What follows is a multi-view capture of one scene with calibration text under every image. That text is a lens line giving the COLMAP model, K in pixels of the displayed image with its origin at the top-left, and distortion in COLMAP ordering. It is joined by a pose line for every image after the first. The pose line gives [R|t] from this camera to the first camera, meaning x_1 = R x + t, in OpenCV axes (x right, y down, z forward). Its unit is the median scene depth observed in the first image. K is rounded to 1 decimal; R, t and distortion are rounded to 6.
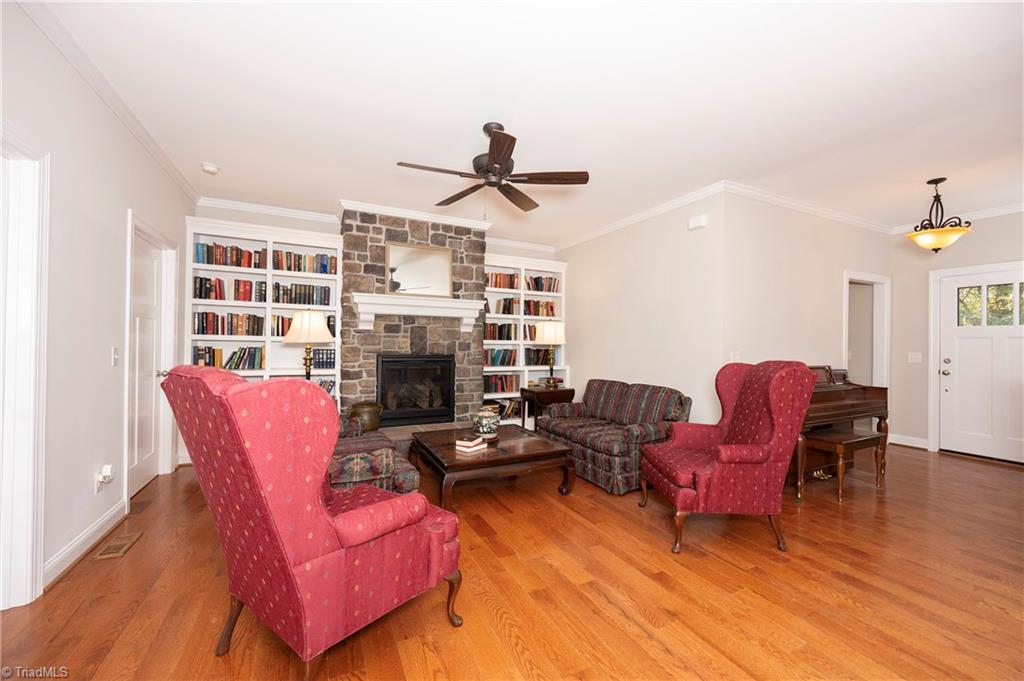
lens RADIAL K [[409.0, 0, 515.5], [0, 409.0, 341.9], [0, 0, 1]] dist [-0.001841, -0.000494]
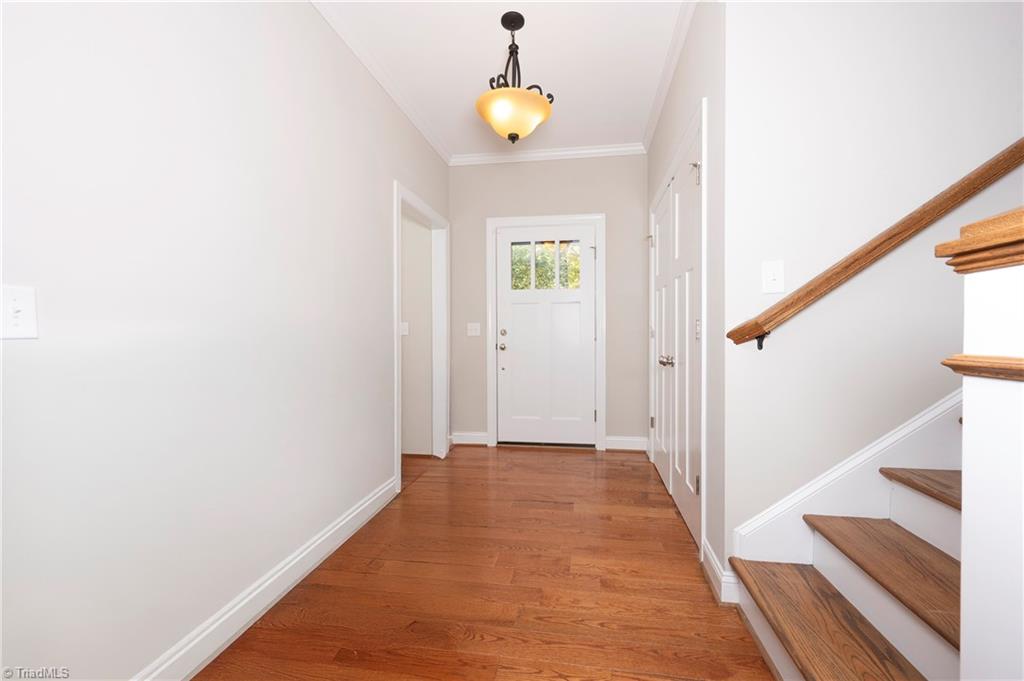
lens RADIAL K [[409.0, 0, 515.1], [0, 409.0, 340.1], [0, 0, 1]] dist [-0.001841, -0.000494]
pose [[0.603225, -0.019290, 0.797338, 0.424682], [0.009226, 0.999809, 0.017208, 0.047777], [-0.797518, -0.003024, 0.603288, 0.491642]]
